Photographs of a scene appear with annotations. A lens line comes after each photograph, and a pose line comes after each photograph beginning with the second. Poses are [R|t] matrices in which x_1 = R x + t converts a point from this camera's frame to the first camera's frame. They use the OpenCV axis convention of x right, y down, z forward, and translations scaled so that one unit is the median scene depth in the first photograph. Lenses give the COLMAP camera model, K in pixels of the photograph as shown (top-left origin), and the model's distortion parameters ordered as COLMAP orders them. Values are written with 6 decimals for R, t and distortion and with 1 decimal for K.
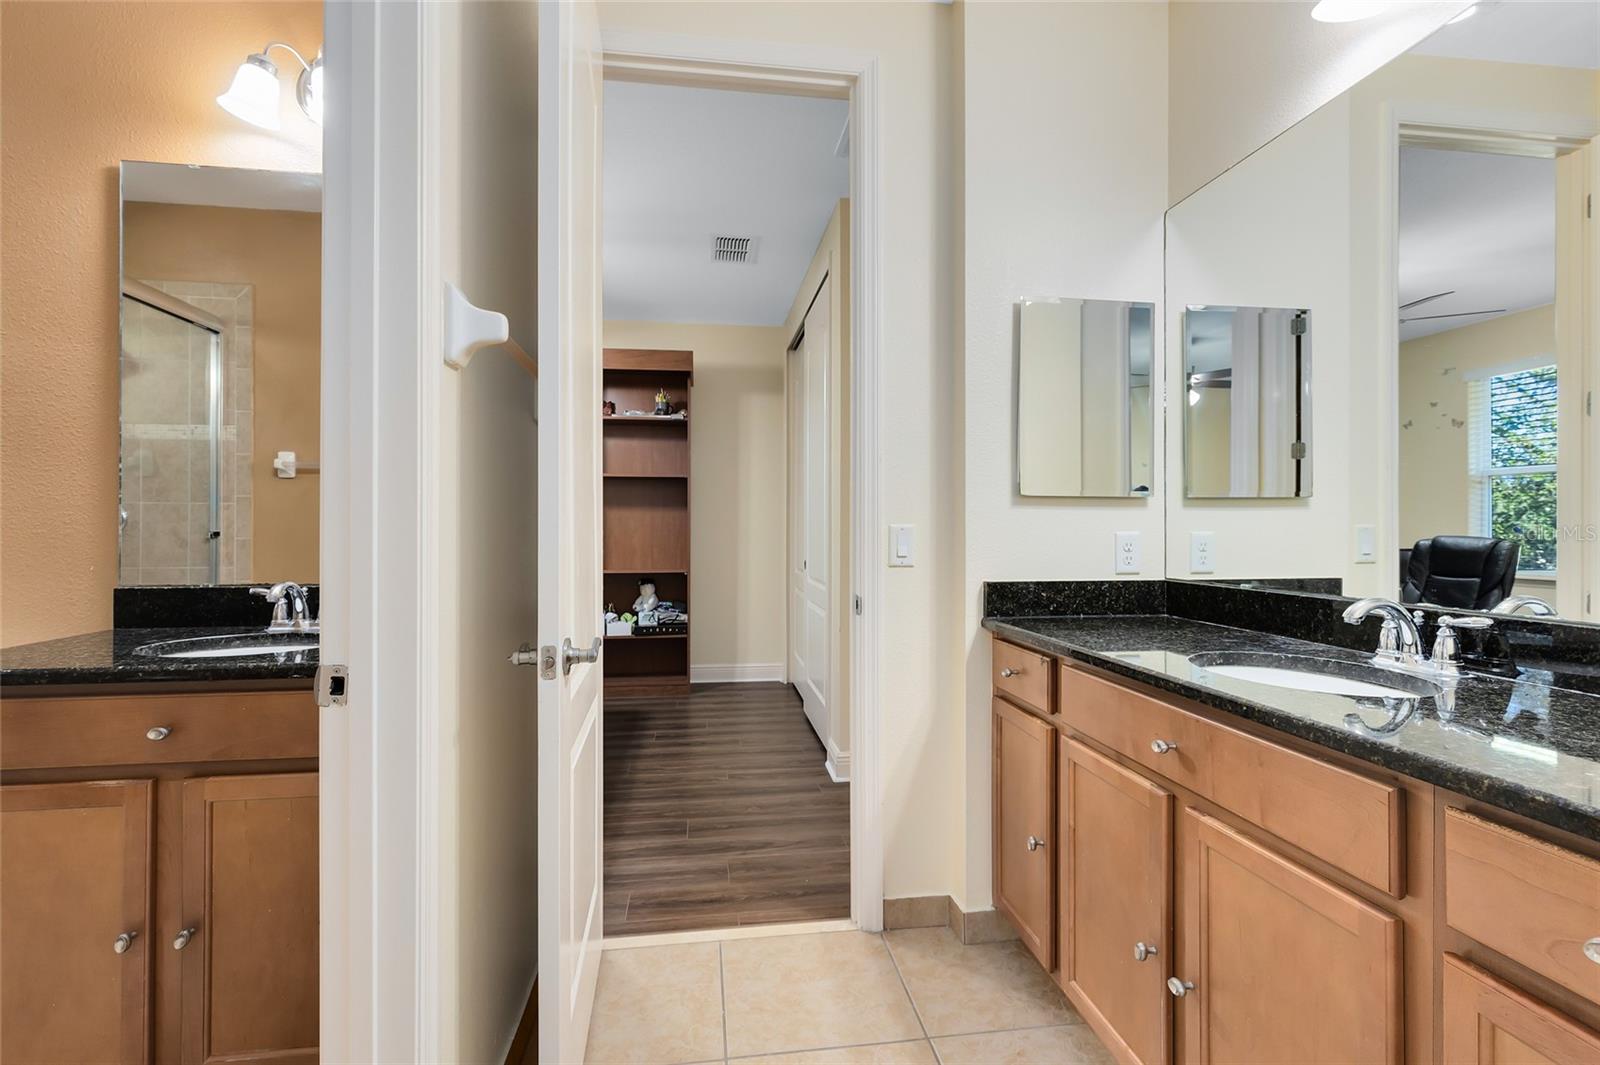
lens RADIAL K [[734.5, 0, 801.6], [0, 734.5, 523.4], [0, 0, 1]] dist [0.005417, -0.001183]
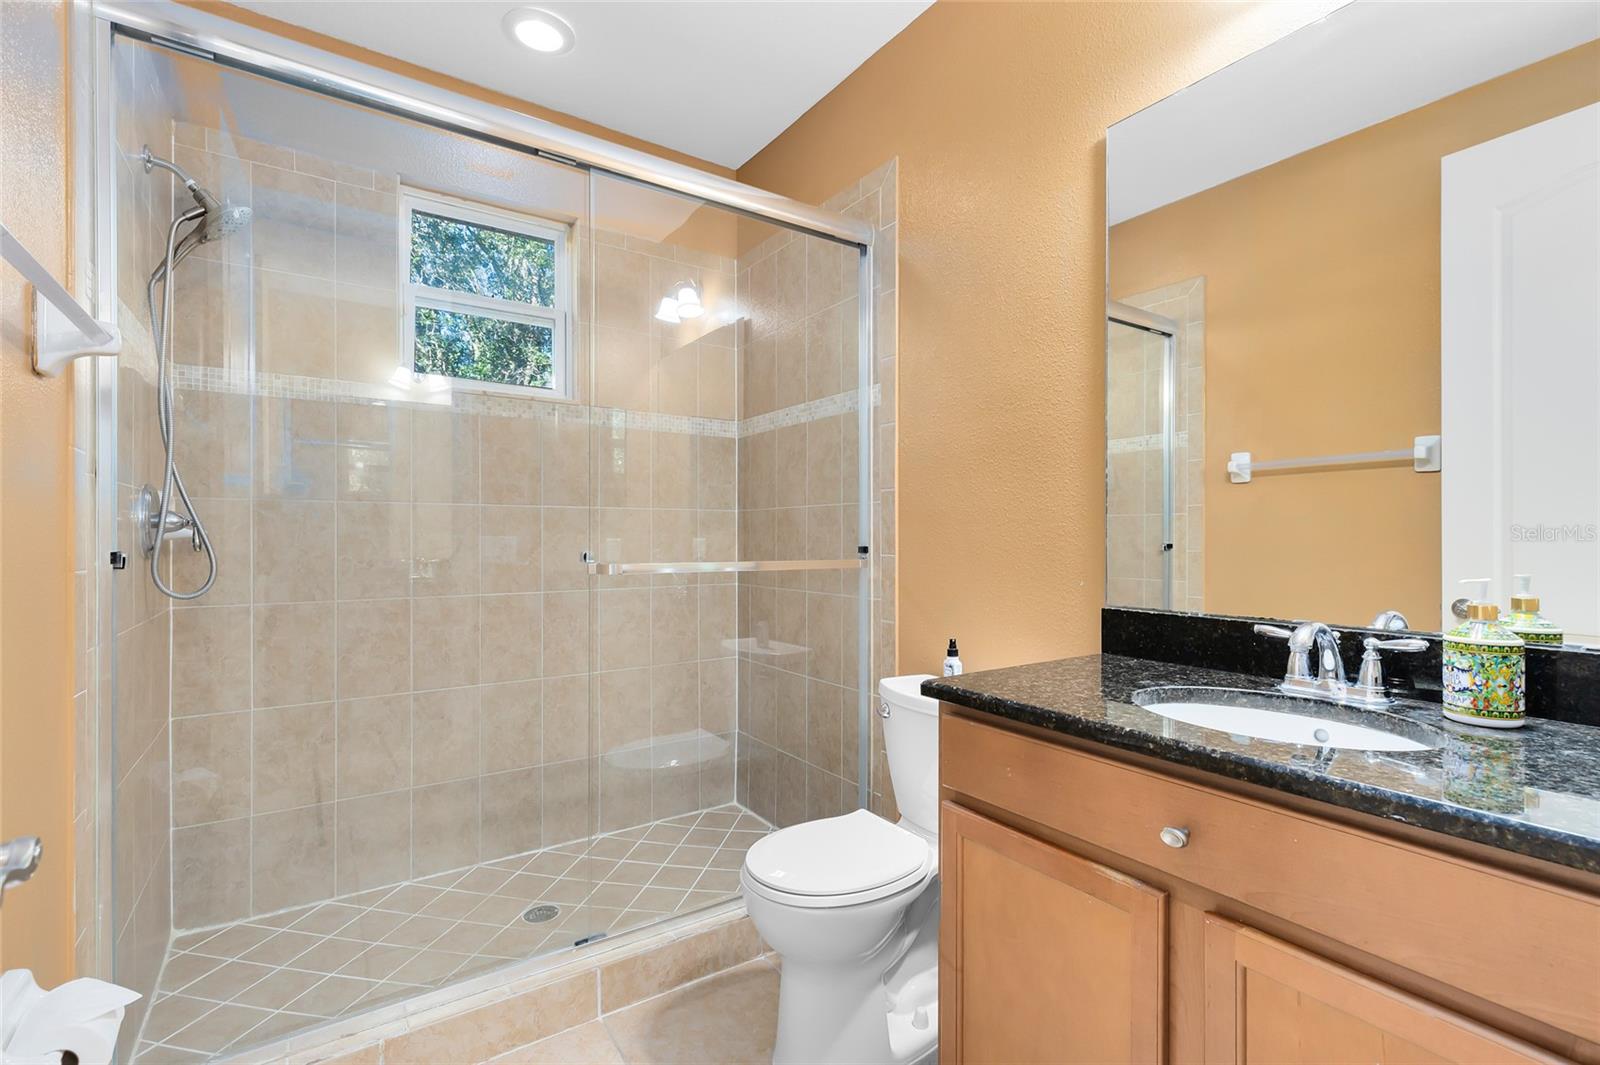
lens RADIAL K [[734.5, 0, 799.6], [0, 734.5, 534.1], [0, 0, 1]] dist [0.005417, -0.001183]
pose [[0.448518, -0.001564, -0.893772, -0.293363], [0.001308, 0.999999, -0.001094, -0.001063], [0.893773, -0.000678, 0.448520, 0.266386]]
